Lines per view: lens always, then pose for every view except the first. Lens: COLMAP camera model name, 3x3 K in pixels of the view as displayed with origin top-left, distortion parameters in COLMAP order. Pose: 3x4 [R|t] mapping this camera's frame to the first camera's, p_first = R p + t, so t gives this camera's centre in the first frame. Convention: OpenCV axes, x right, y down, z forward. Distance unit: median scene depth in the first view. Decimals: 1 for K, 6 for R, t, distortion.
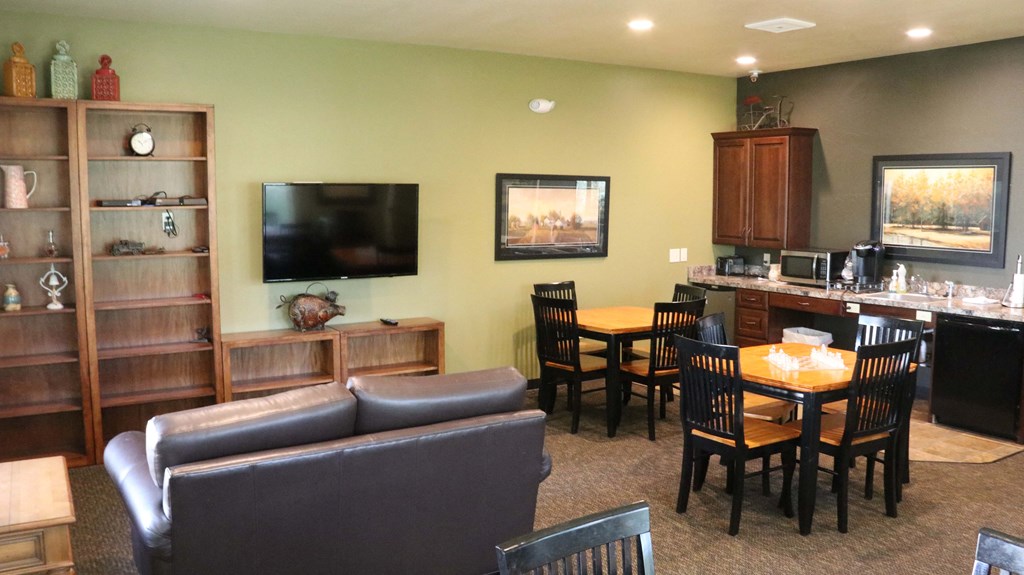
lens RADIAL K [[840.9, 0, 507.0], [0, 840.9, 290.3], [0, 0, 1]] dist [-0.183006, 0.135302]
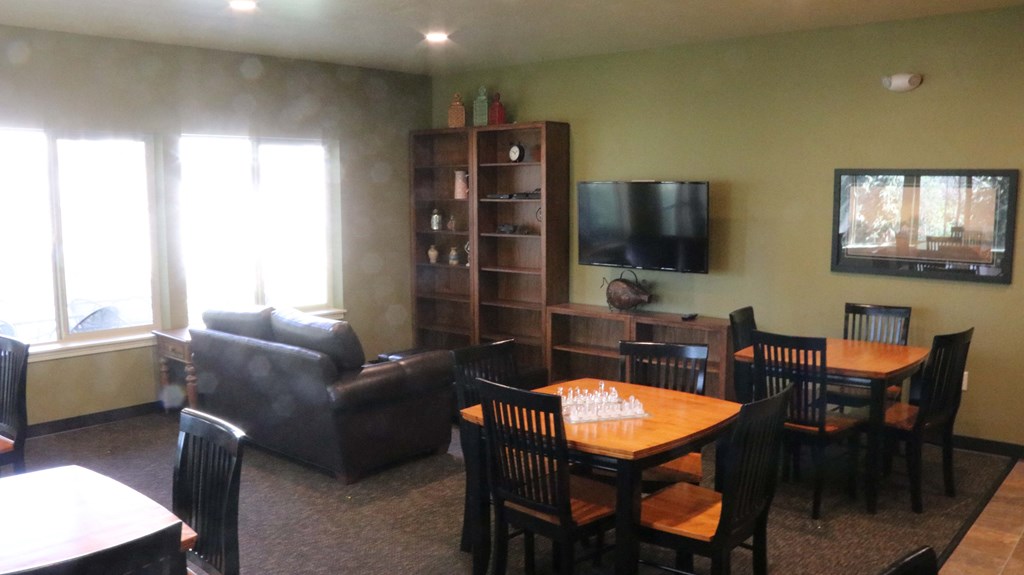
lens RADIAL K [[846.3, 0, 507.5], [0, 846.3, 291.1], [0, 0, 1]] dist [-0.178265, 0.136083]
pose [[0.288876, 0.111552, -0.950845, 0.856583], [-0.103322, 0.991020, 0.084875, -0.064235], [0.951775, 0.073725, 0.297807, 0.536134]]
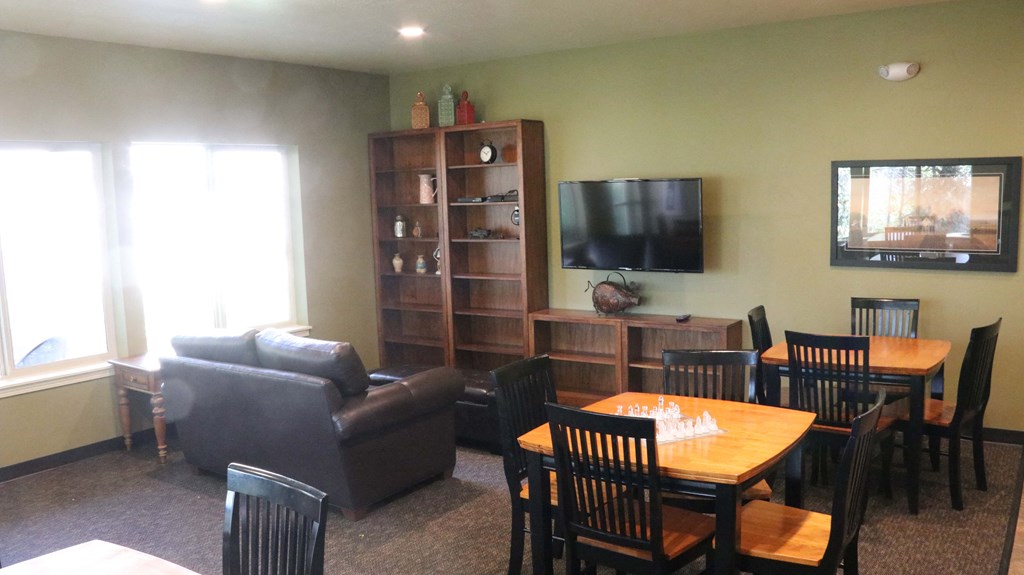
lens RADIAL K [[844.3, 0, 506.8], [0, 844.3, 295.9], [0, 0, 1]] dist [-0.182222, 0.141553]
pose [[0.390715, 0.099946, -0.915070, 0.760399], [-0.070061, 0.994433, 0.078700, -0.057632], [0.917841, 0.033362, 0.395543, 0.464055]]
